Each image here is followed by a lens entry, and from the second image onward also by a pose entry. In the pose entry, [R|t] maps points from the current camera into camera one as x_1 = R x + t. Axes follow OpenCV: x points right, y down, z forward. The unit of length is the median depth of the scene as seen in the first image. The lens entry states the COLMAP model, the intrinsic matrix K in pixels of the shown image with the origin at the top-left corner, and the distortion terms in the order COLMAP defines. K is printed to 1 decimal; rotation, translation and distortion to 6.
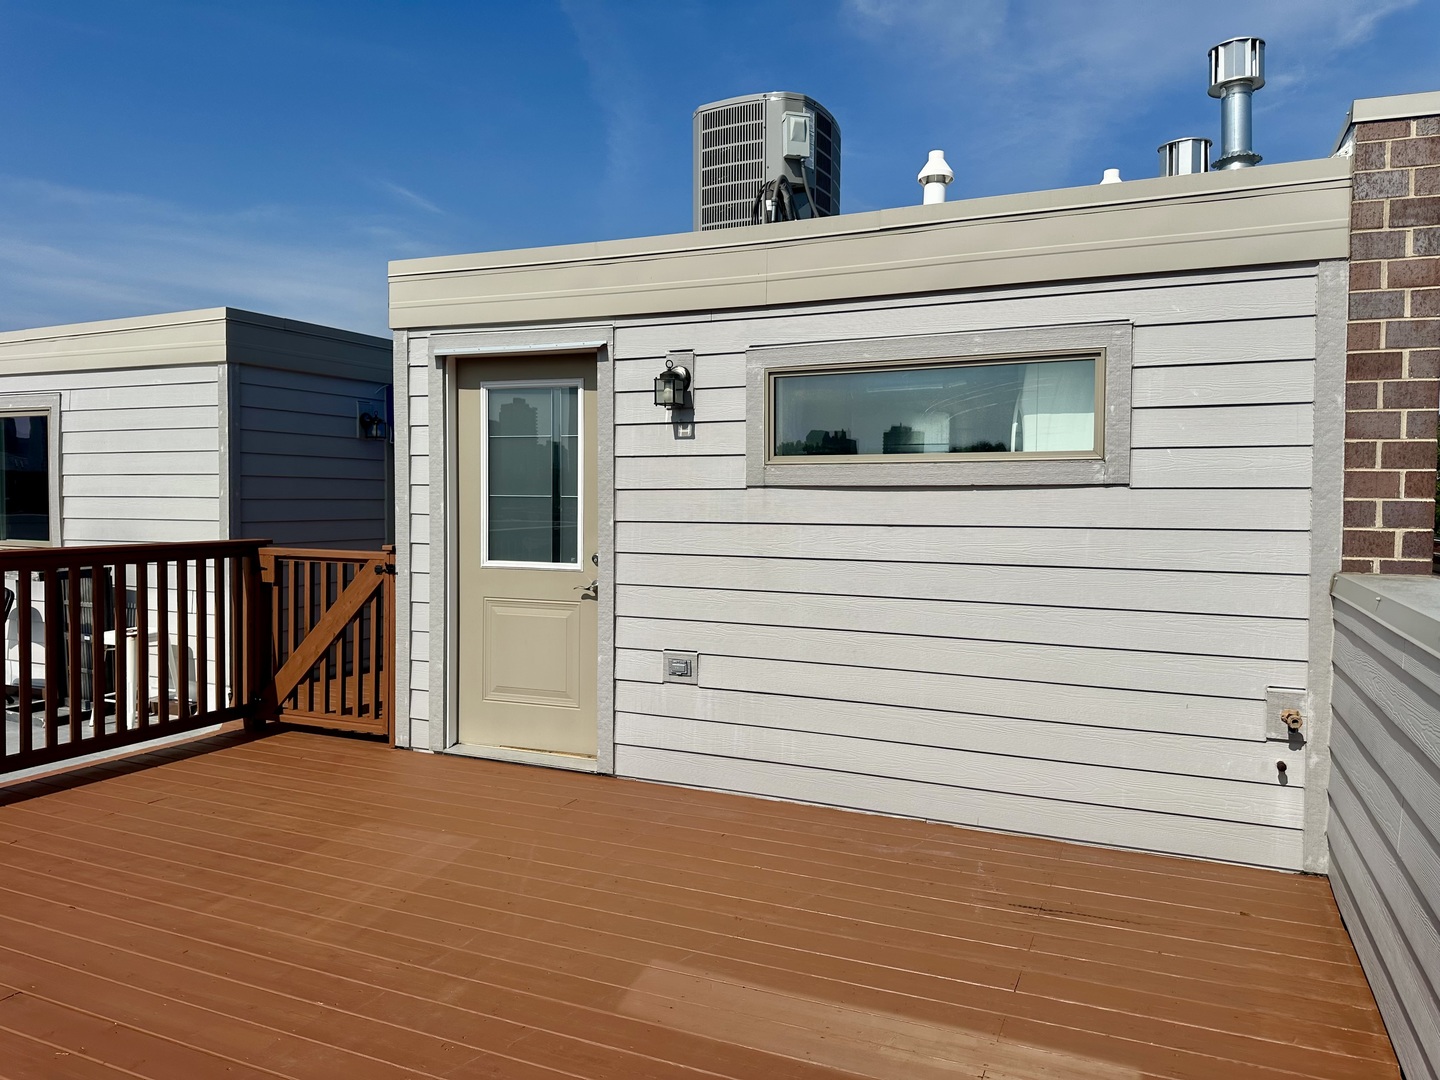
lens RADIAL K [[1010.8, 0, 731.2], [0, 1010.8, 538.0], [0, 0, 1]] dist [0.138631, -0.187571]
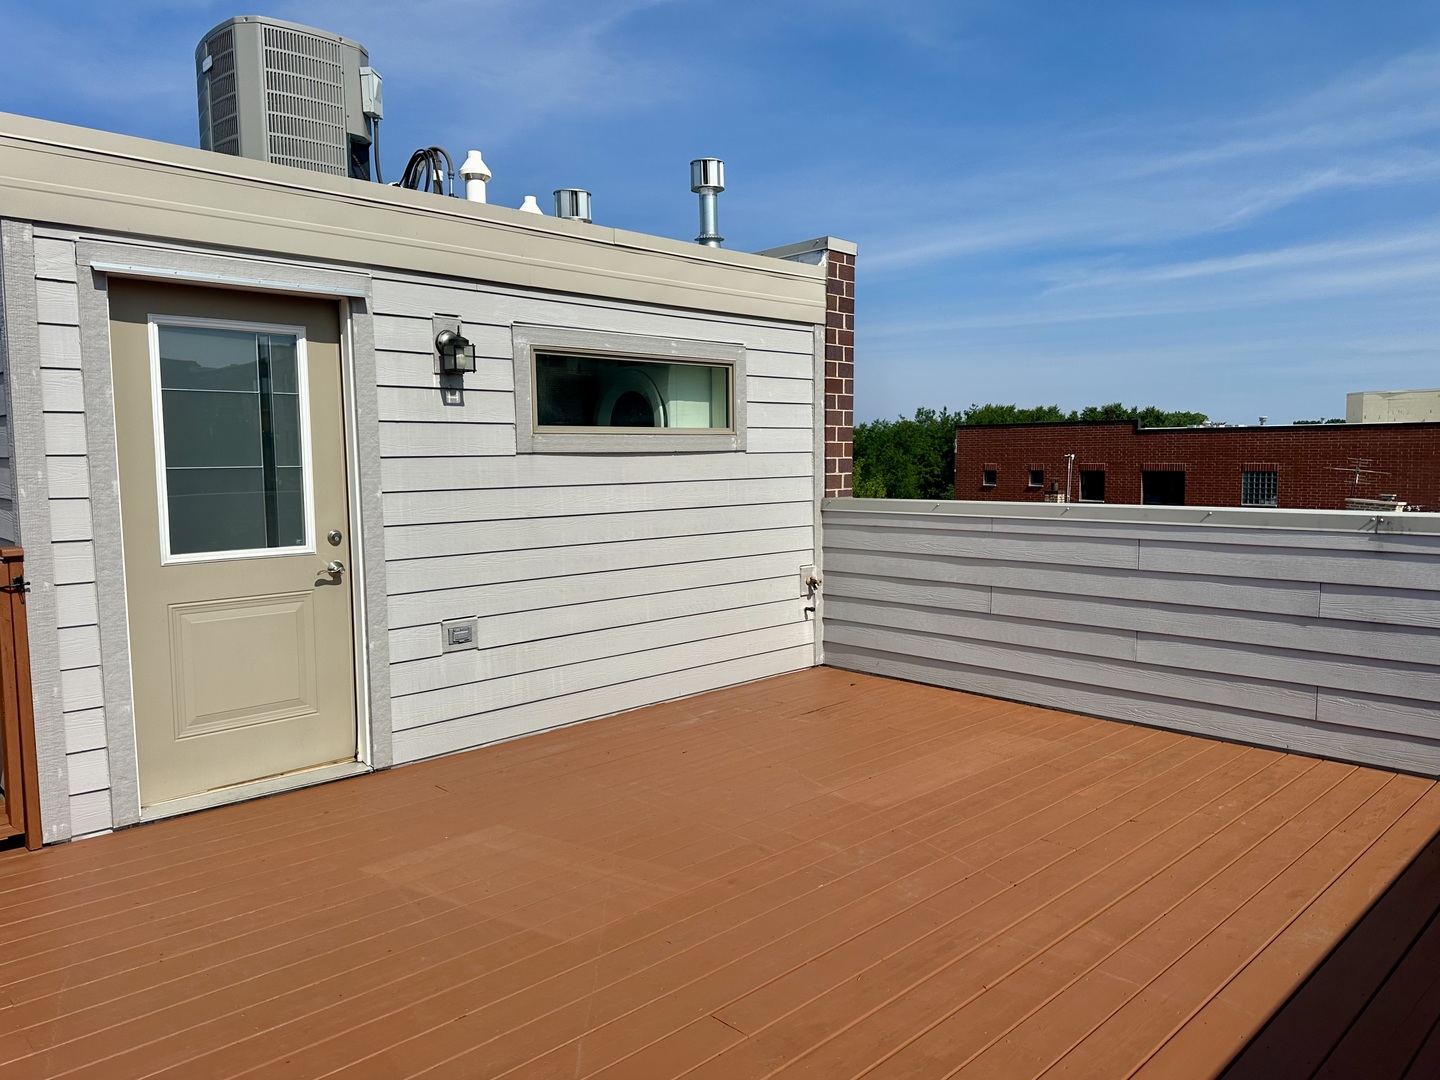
lens RADIAL K [[1010.8, 0, 731.2], [0, 1010.8, 538.0], [0, 0, 1]] dist [0.138631, -0.187571]
pose [[0.372615, -0.086372, 0.923958, -0.880395], [0.052334, 0.996030, 0.072004, -0.026448], [-0.926509, 0.021525, 0.375656, 0.373353]]
